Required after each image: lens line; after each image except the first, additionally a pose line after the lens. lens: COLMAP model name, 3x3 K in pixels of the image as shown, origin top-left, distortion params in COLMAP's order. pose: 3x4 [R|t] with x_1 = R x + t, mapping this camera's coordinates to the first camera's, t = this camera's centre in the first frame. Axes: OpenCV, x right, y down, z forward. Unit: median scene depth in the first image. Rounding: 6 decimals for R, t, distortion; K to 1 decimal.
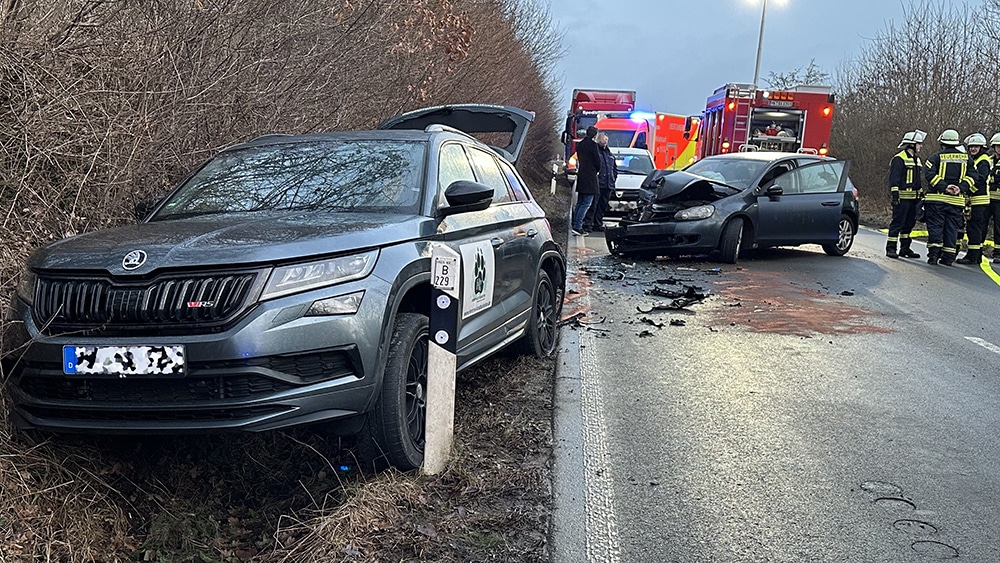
lens RADIAL K [[974.0, 0, 500.0], [0, 974.0, 281.5], [0, 0, 1]] dist [0.127274, -0.003261]
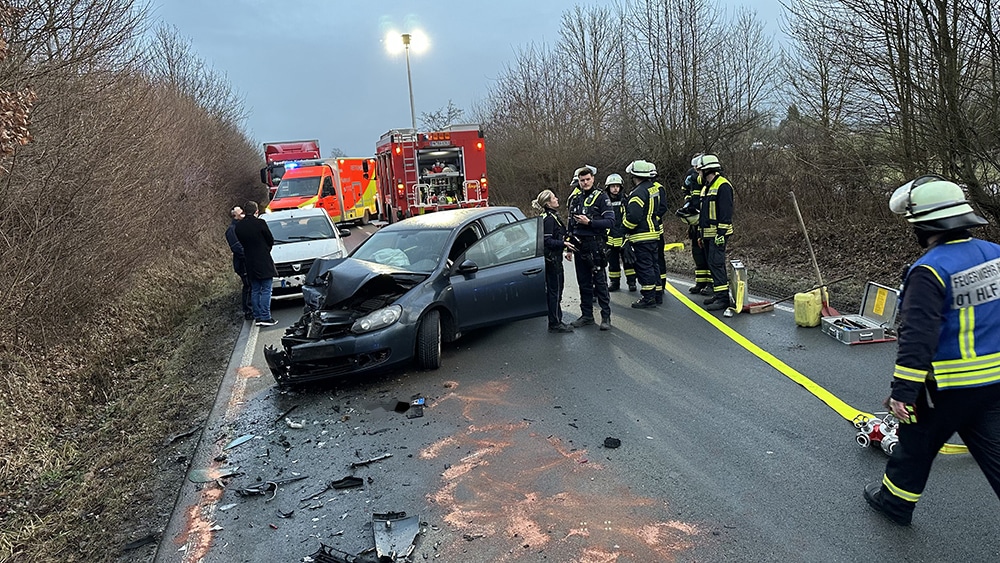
lens RADIAL K [[702.6, 0, 502.9], [0, 702.6, 276.9], [0, 0, 1]] dist [0.184961, -0.308643]
pose [[0.924674, -0.189772, 0.330097, 0.056784], [0.185727, 0.981613, 0.044064, -0.053712], [-0.332389, 0.020563, 0.942918, 0.224047]]
